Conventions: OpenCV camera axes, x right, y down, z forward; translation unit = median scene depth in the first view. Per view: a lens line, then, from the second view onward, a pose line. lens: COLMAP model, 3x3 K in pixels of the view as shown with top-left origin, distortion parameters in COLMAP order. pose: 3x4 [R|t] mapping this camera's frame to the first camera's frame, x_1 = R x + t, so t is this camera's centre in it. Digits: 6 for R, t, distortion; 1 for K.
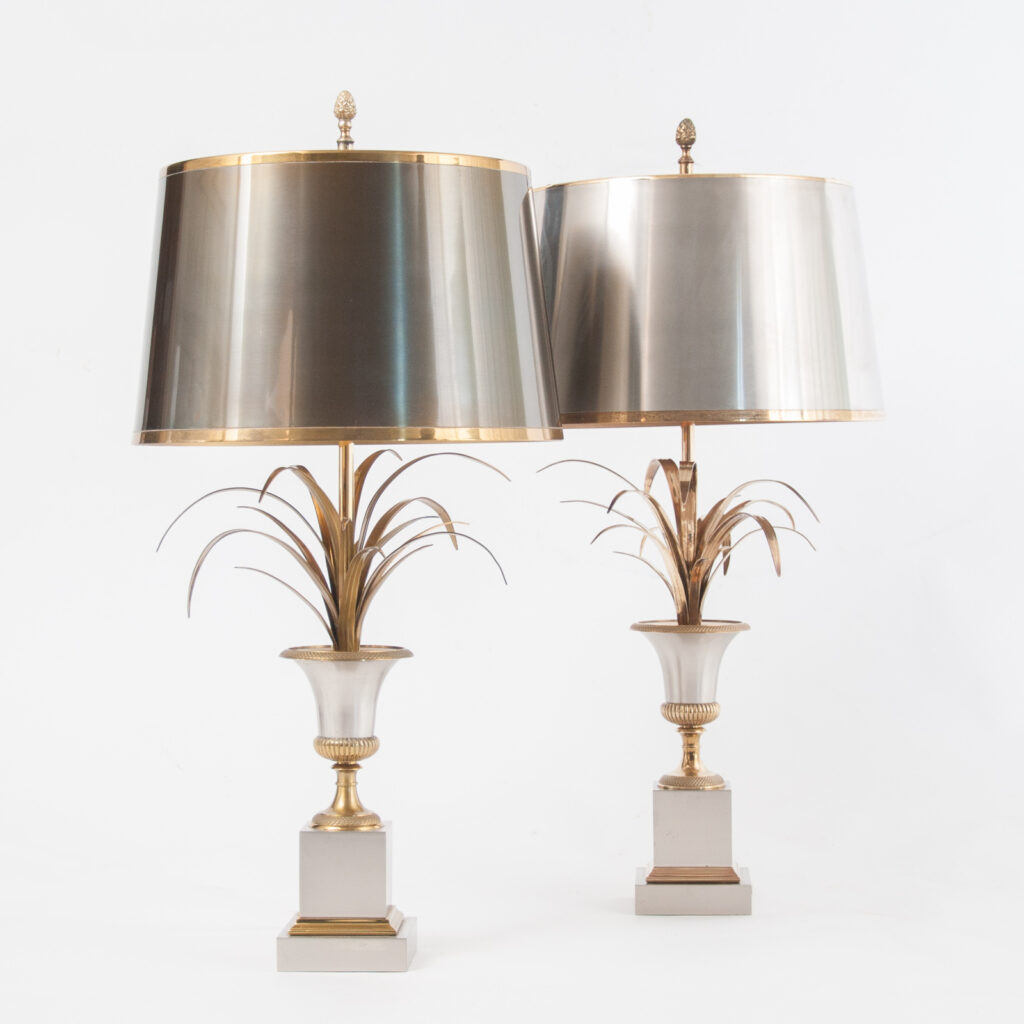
lens RADIAL K [[2445.1, 0, 514.0], [0, 2445.1, 512.5], [0, 0, 1]] dist [-0.183172, 0.000000]
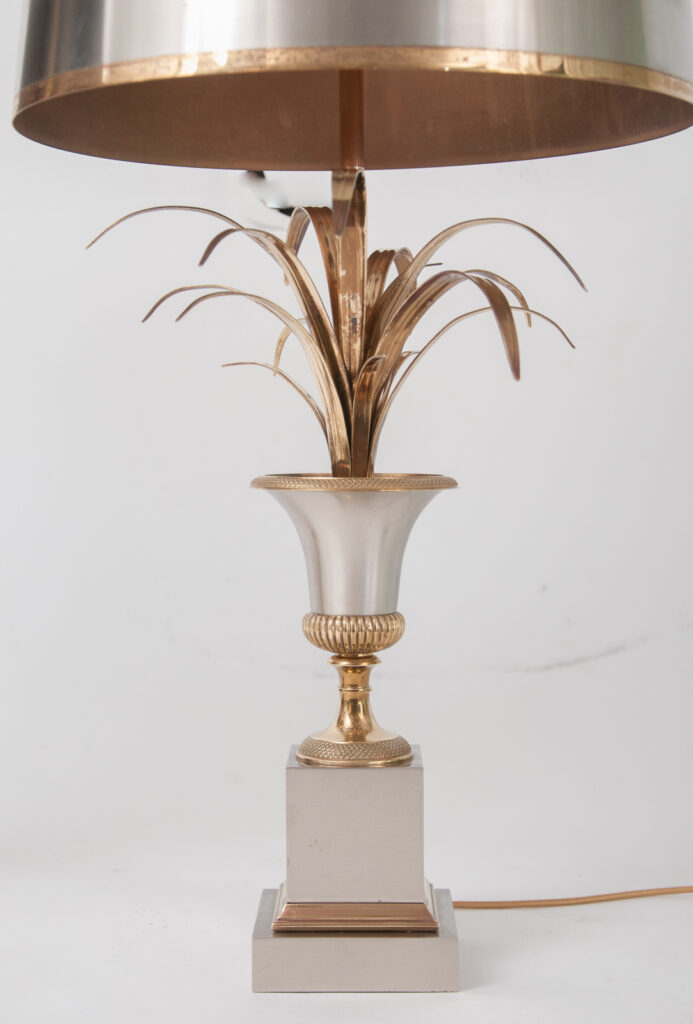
lens RADIAL K [[2067.1, 0, 346.9], [0, 2067.1, 510.9], [0, 0, 1]] dist [0.055197, 0.000000]
pose [[0.998570, 0.005859, 0.053146, 0.044910], [-0.007829, 0.999287, 0.036927, 0.035771], [-0.052892, -0.037290, 0.997904, 0.515678]]
